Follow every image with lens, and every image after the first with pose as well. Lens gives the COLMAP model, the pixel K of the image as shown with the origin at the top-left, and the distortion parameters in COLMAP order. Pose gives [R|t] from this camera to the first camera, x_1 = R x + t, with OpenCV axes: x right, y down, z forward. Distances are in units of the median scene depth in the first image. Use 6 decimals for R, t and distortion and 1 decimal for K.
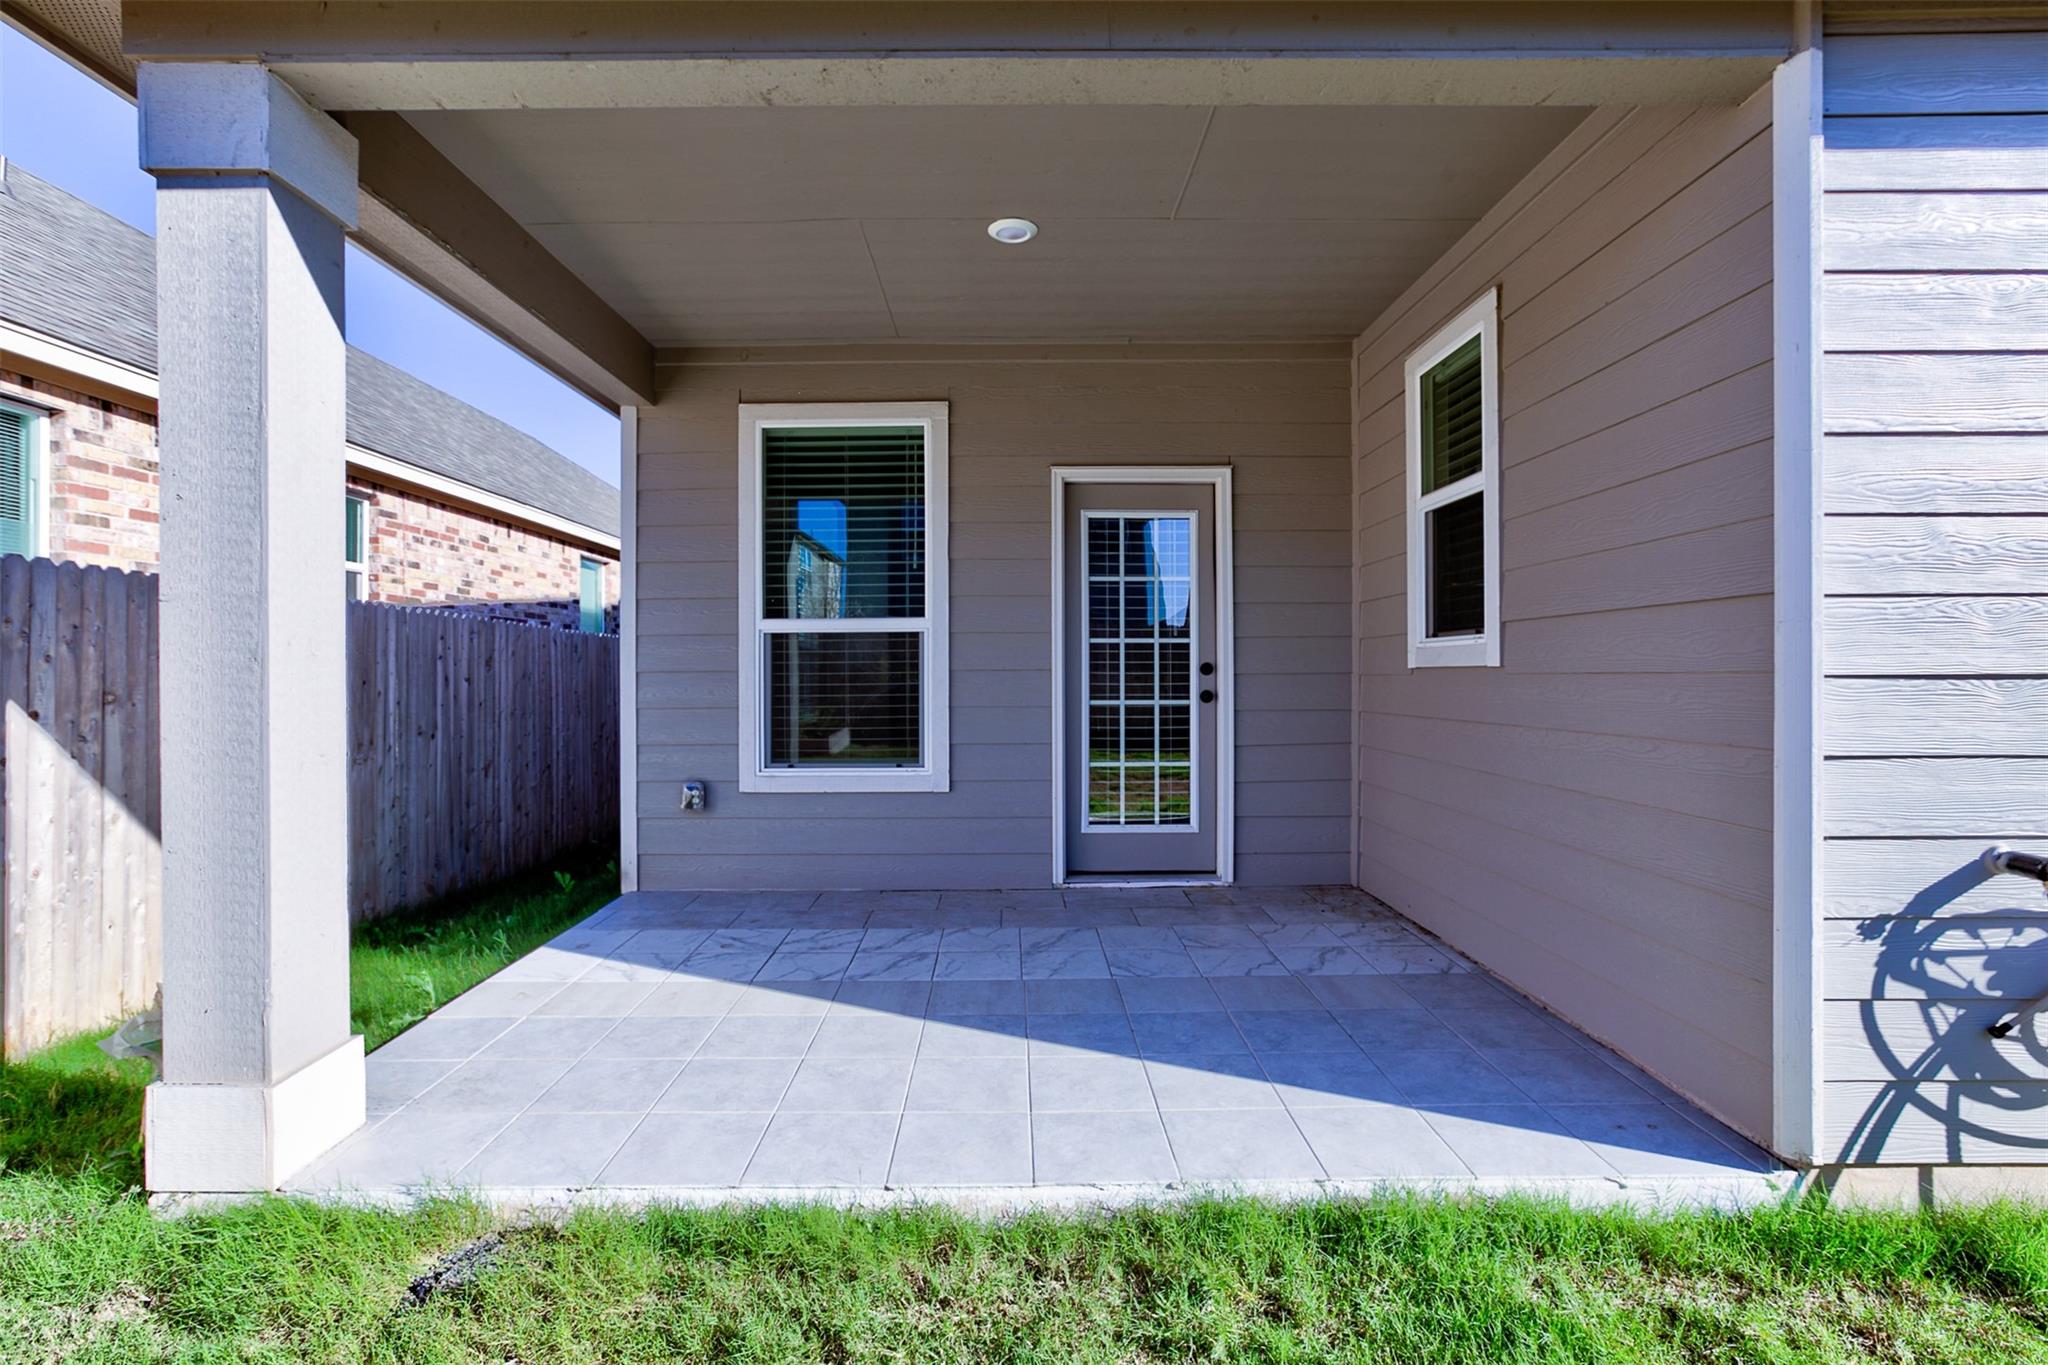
lens RADIAL K [[946.7, 0, 1019.8], [0, 946.7, 675.3], [0, 0, 1]] dist [-0.001178, 0.009743]
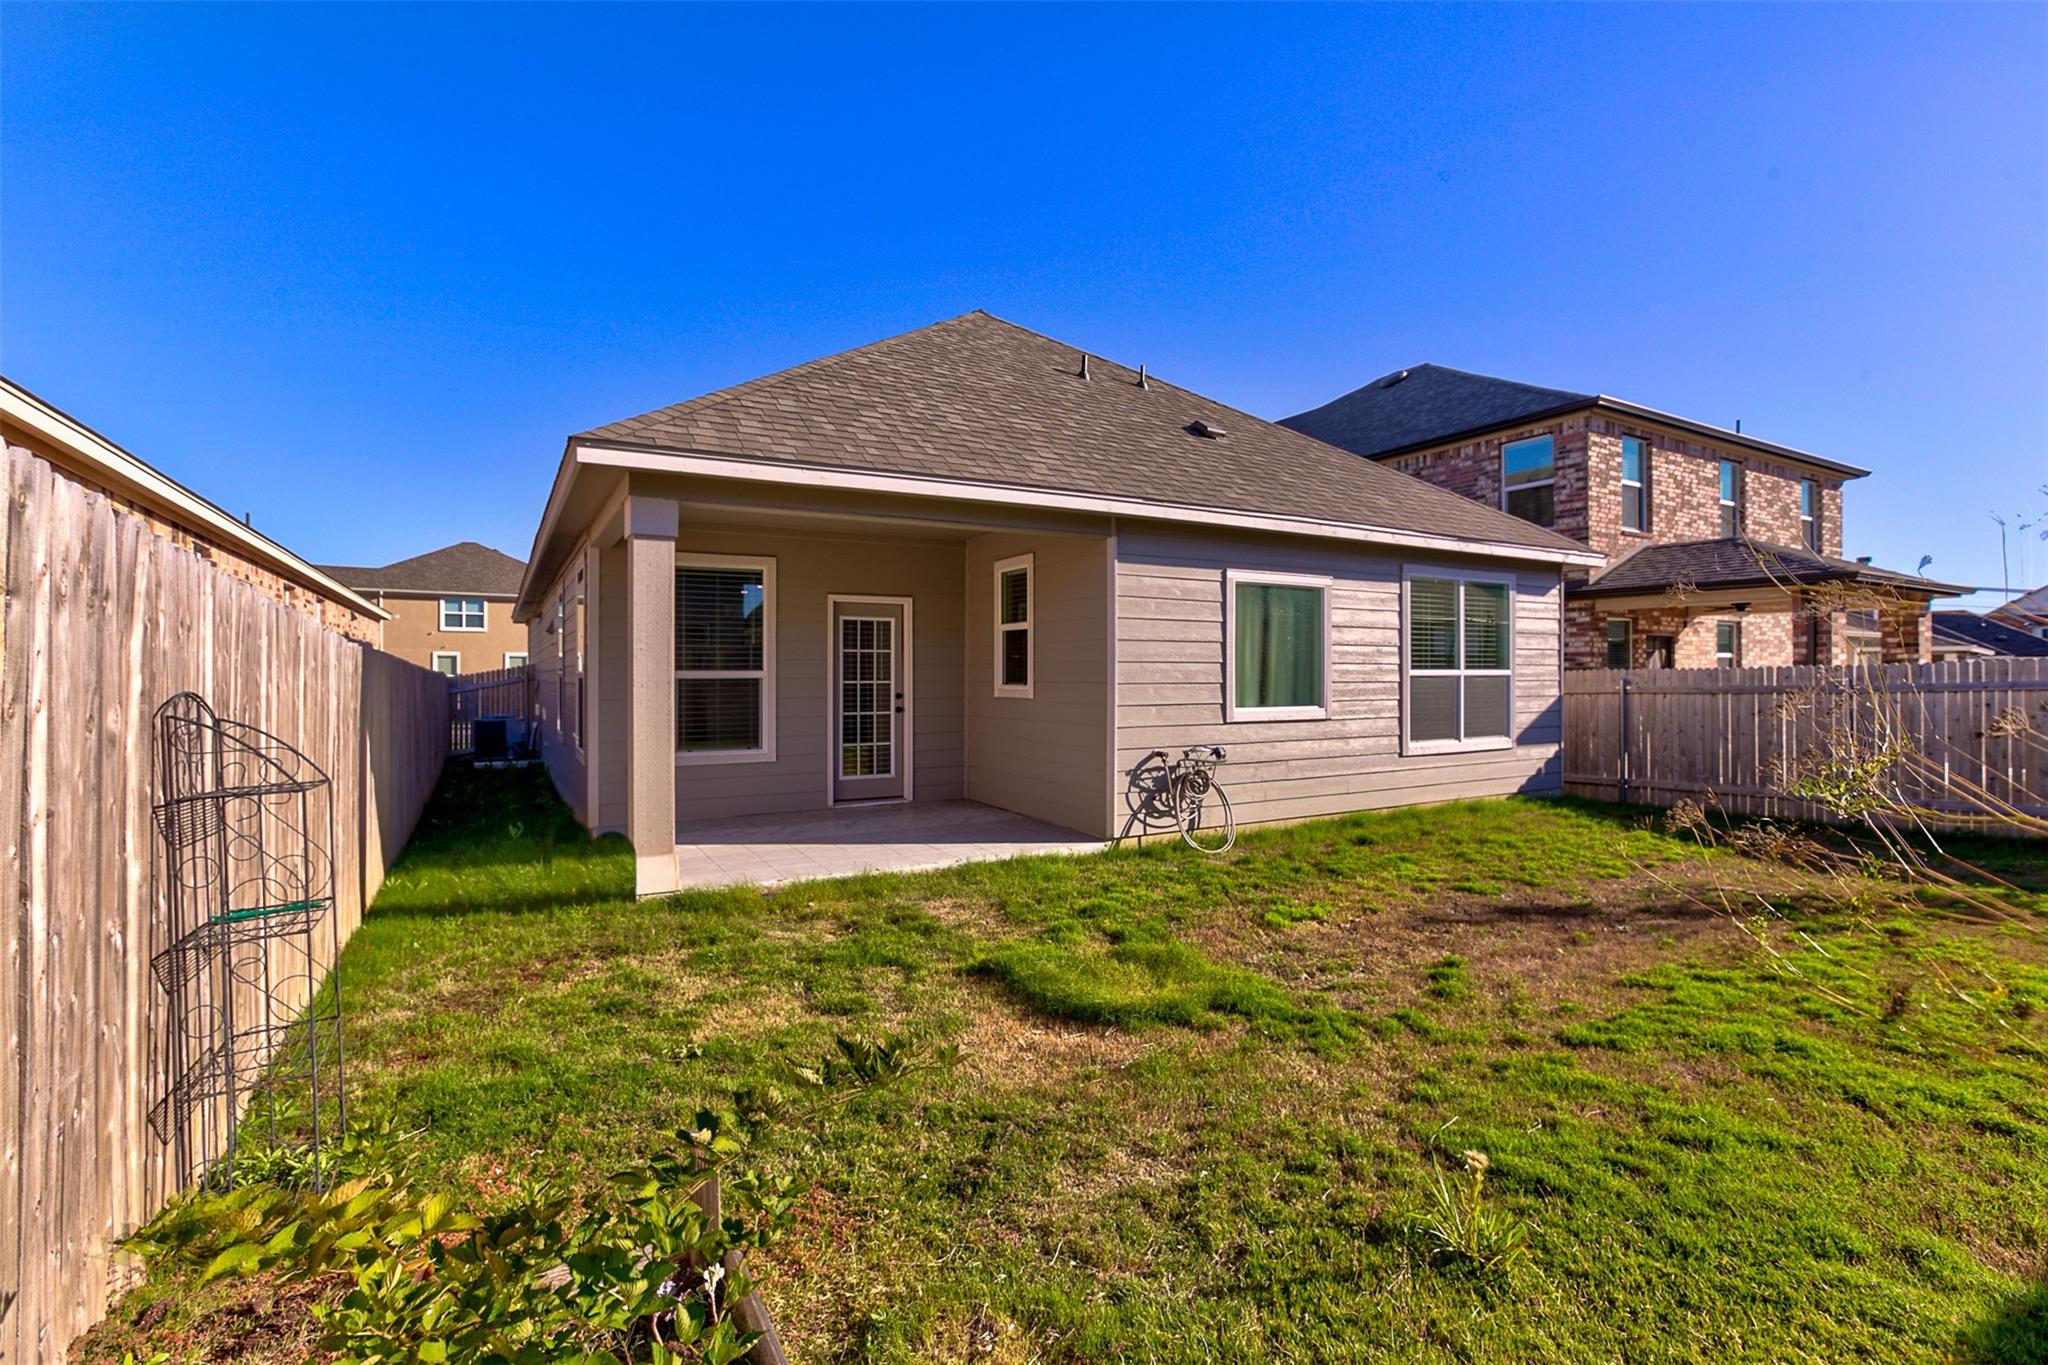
lens RADIAL K [[910.9, 0, 1019.3], [0, 910.9, 669.7], [0, 0, 1]] dist [0.018770, 0.000290]
pose [[0.875745, 0.007777, 0.482711, -1.190794], [-0.002820, 0.999936, -0.010994, -0.098155], [-0.482765, 0.008267, 0.875711, -1.900705]]
